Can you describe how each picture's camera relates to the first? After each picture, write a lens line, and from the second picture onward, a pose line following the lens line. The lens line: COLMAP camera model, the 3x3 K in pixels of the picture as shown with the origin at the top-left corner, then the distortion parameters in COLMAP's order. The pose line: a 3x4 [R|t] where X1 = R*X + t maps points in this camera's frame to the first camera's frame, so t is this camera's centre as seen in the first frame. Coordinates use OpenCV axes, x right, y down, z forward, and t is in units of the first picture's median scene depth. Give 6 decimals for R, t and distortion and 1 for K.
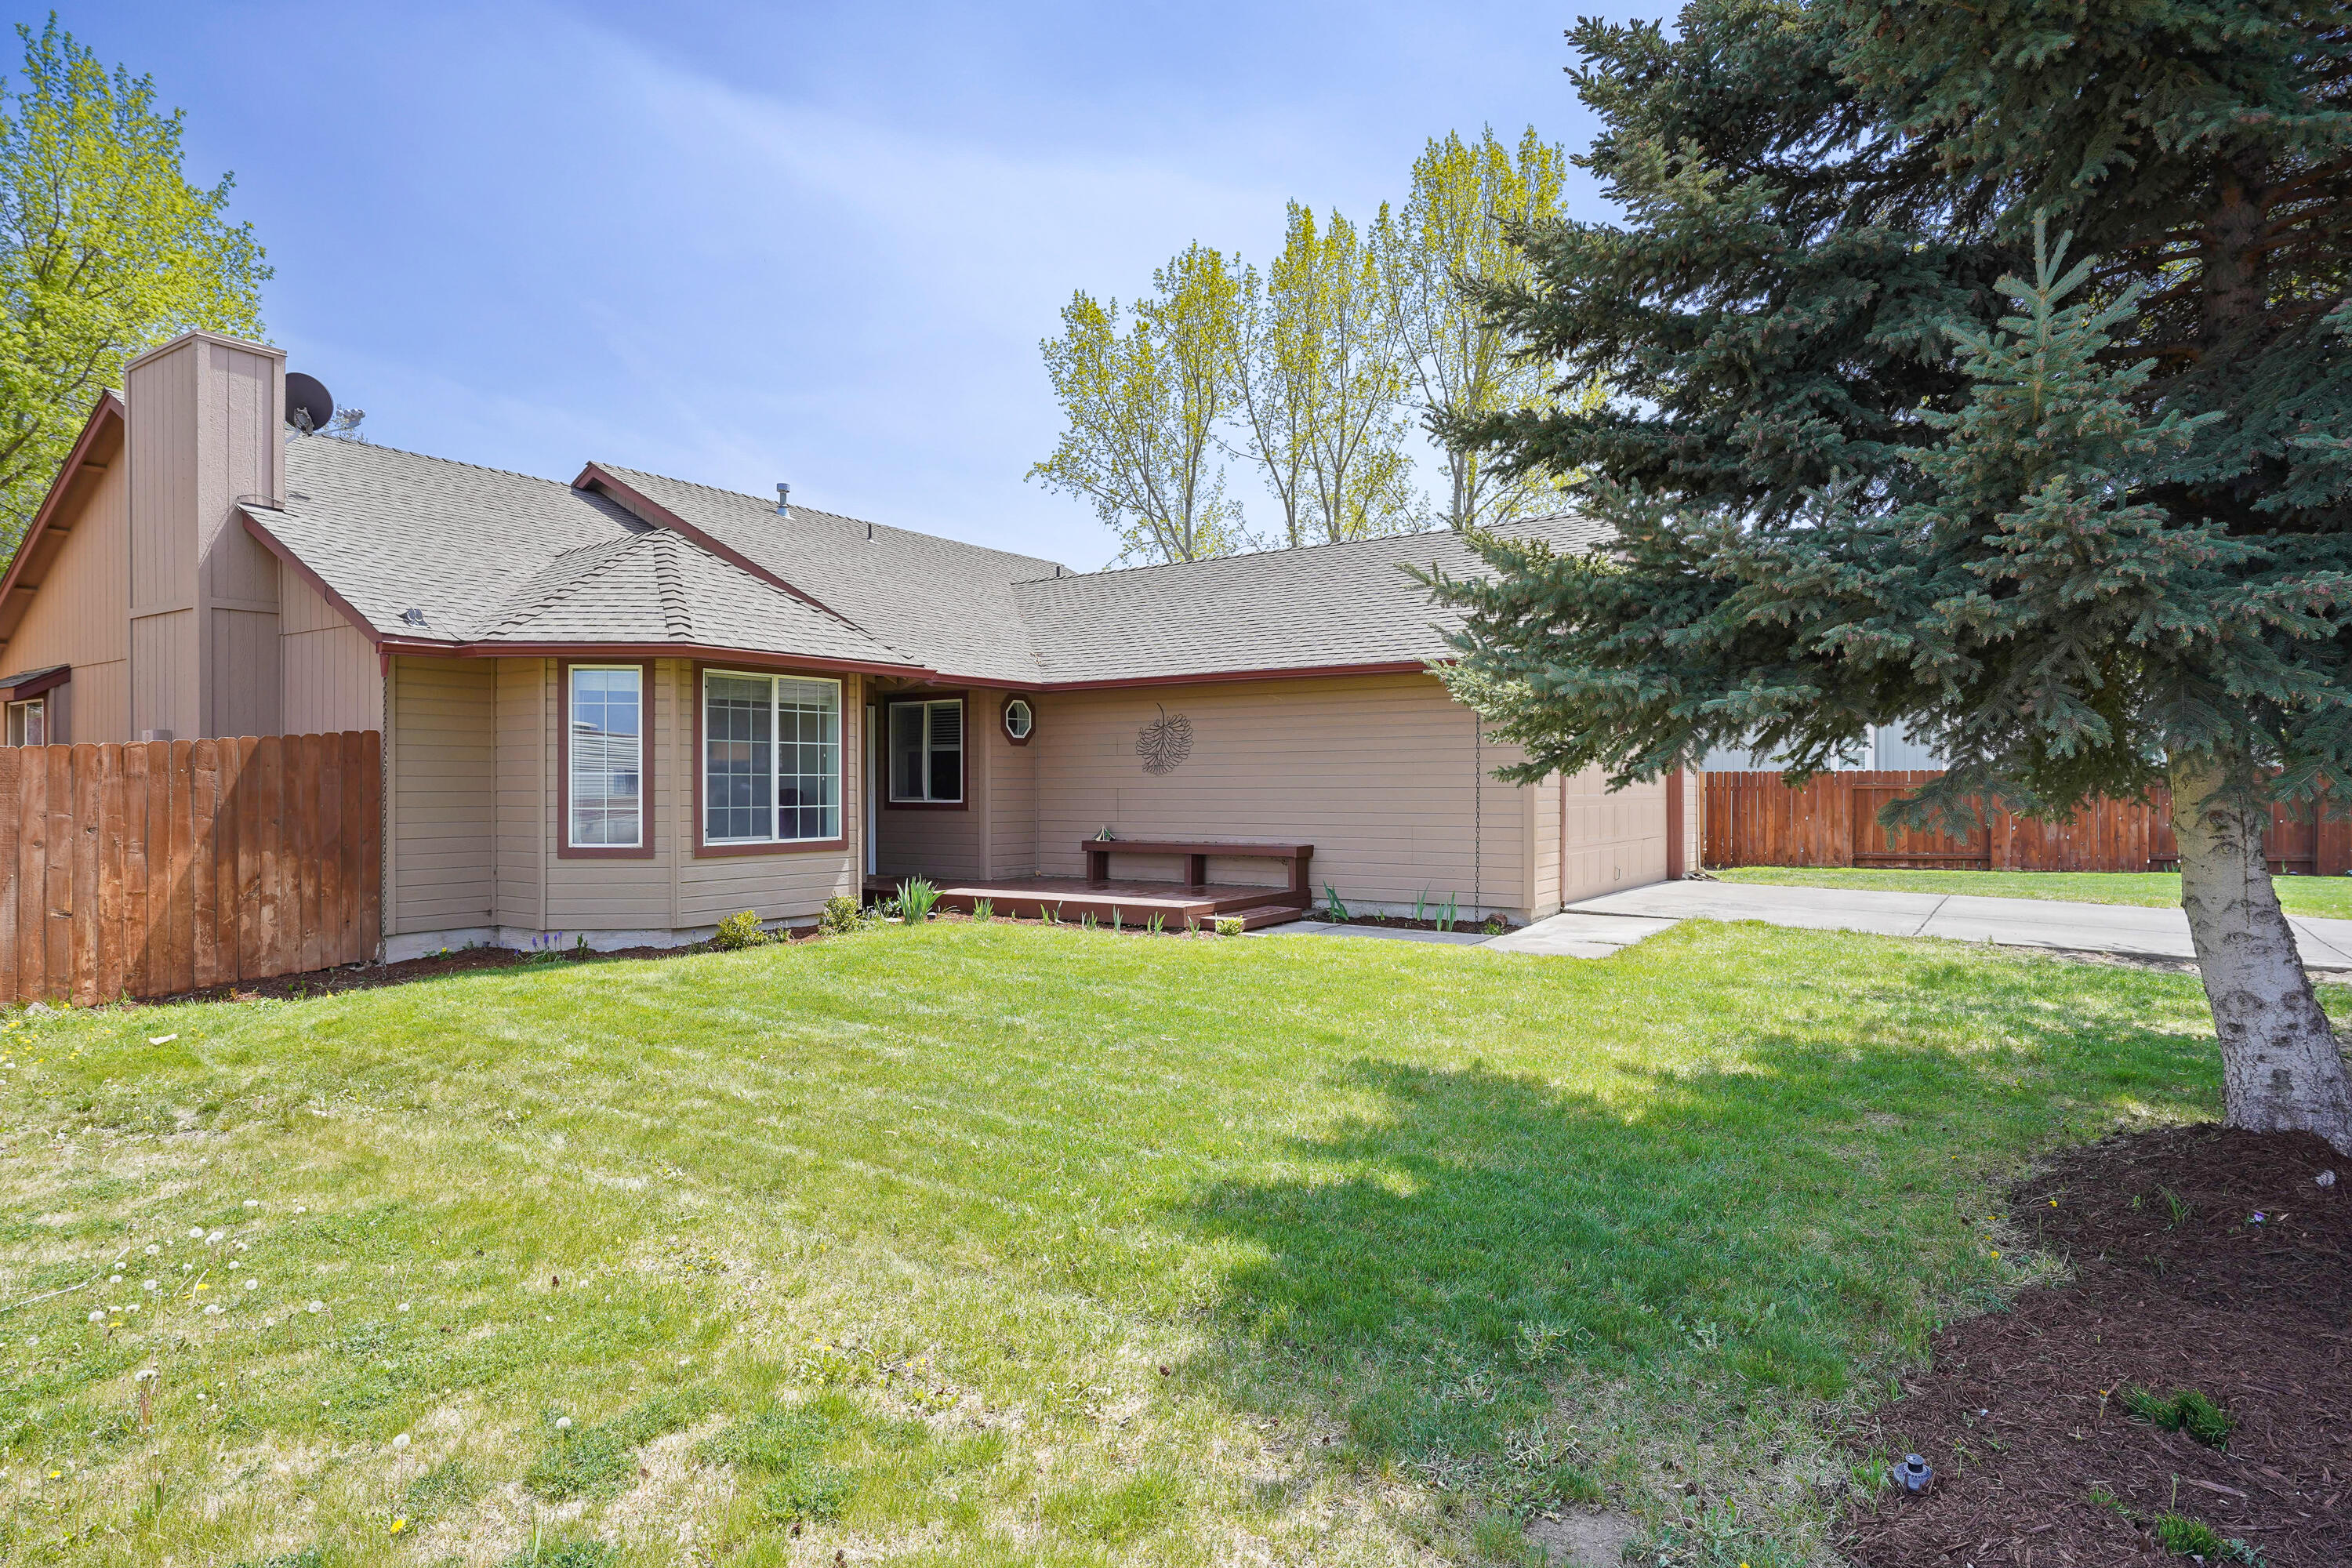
lens RADIAL K [[1342.2, 0, 1190.7], [0, 1342.2, 766.9], [0, 0, 1]] dist [0.000212, 0.002007]
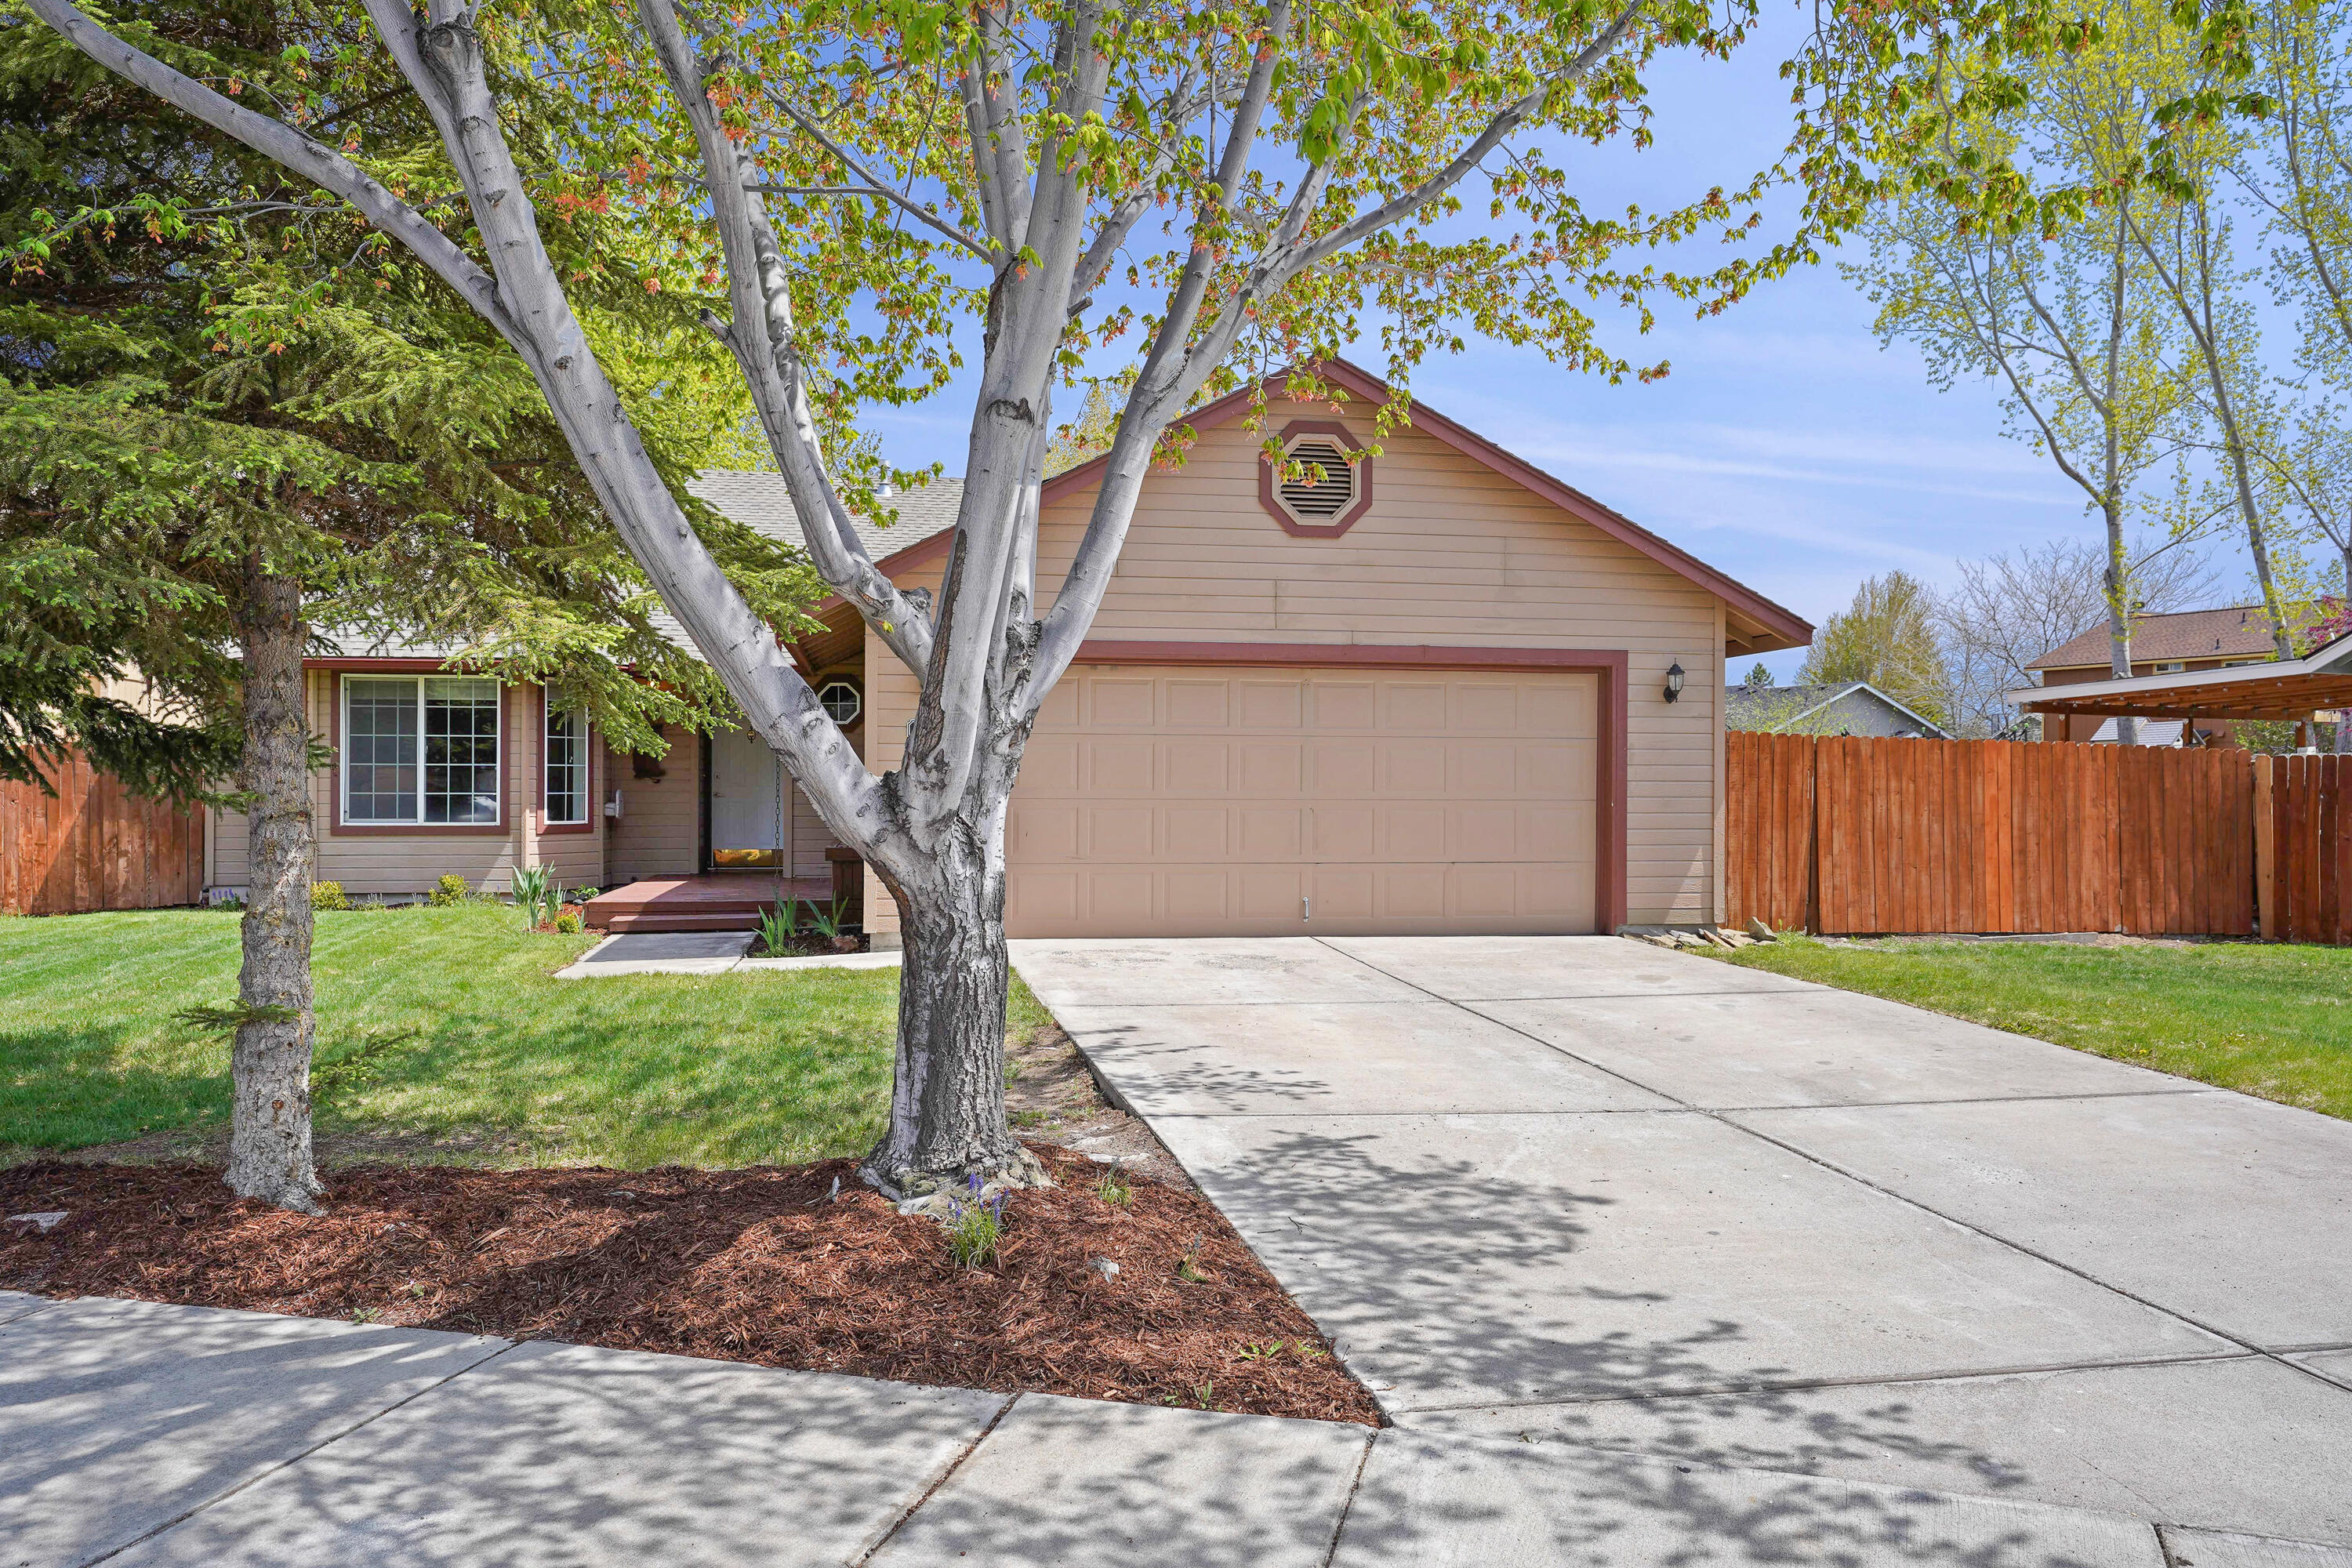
lens RADIAL K [[1722.6, 0, 1170.2], [0, 1722.6, 745.2], [0, 0, 1]] dist [-0.006645, -0.001400]
pose [[0.674101, -0.016896, -0.738446, 1.236845], [0.005077, 0.999821, -0.018242, 0.020199], [0.738622, 0.008548, 0.674066, 0.520479]]
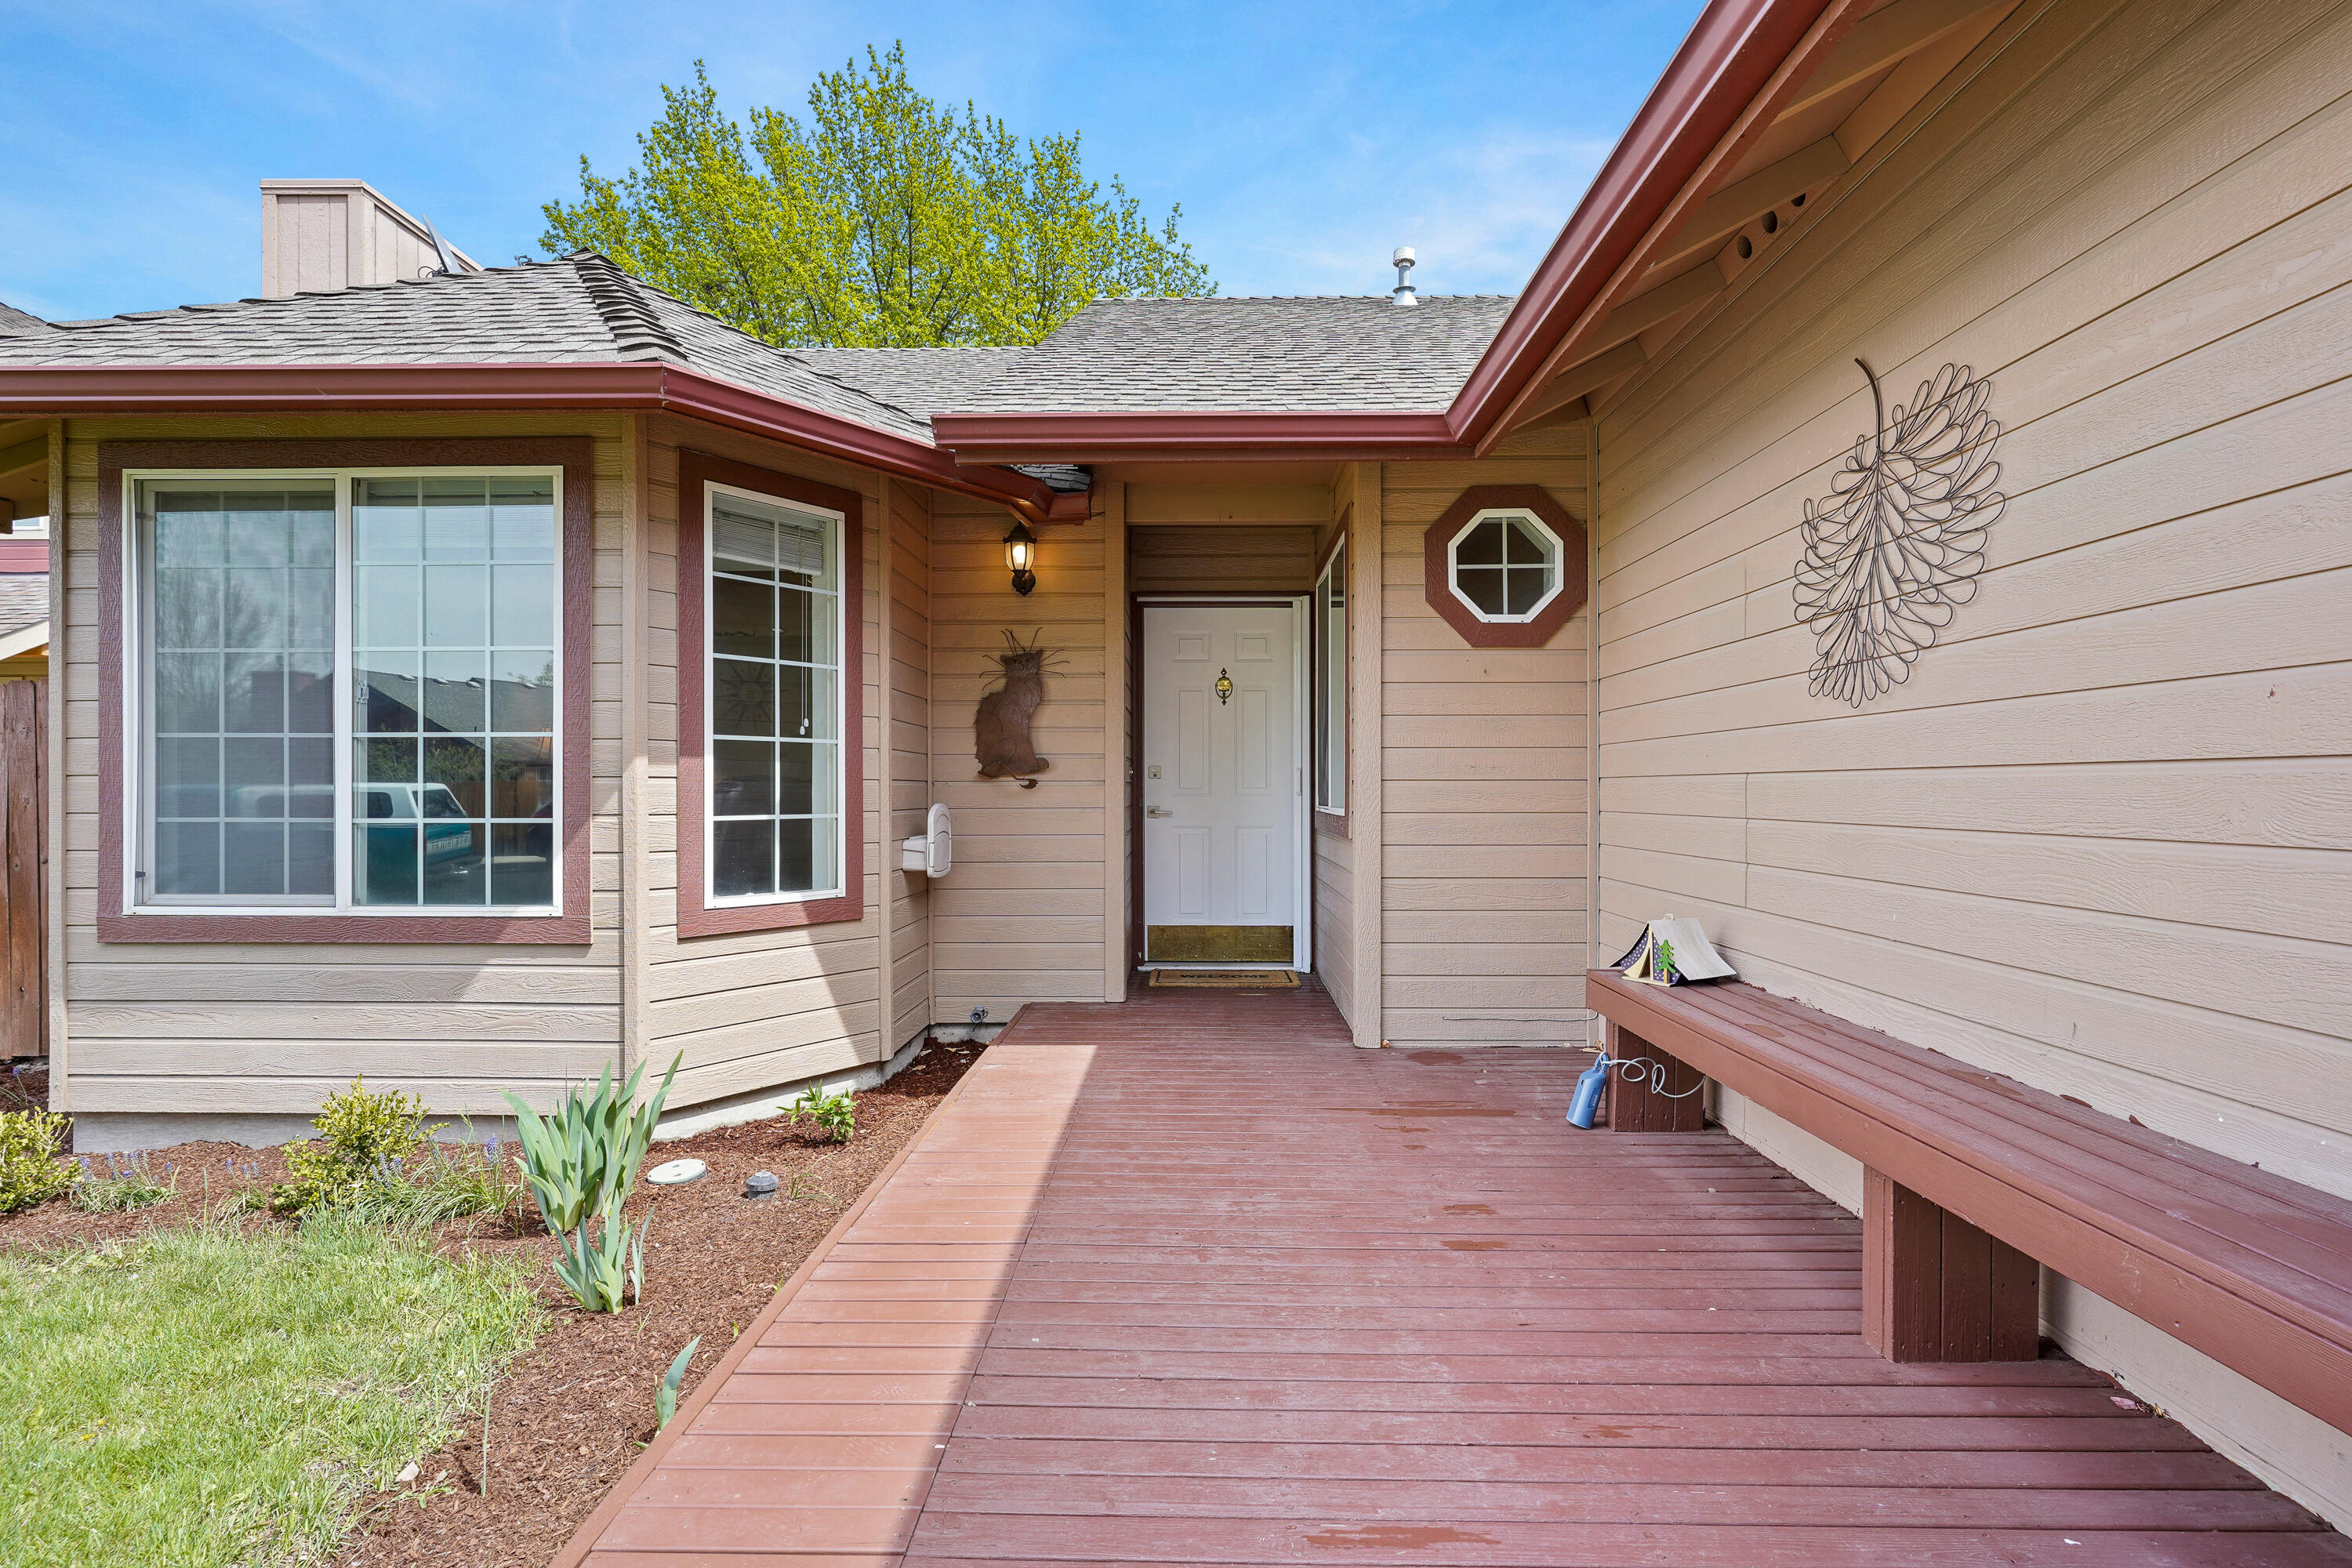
lens RADIAL K [[1147.1, 0, 1177.6], [0, 1147.1, 780.4], [0, 0, 1]] dist [-0.011136, 0.009168]
pose [[0.524109, -0.003284, -0.851645, 0.090670], [0.008309, 0.999965, 0.001258, 0.021416], [0.851611, -0.007735, 0.524118, 1.086833]]
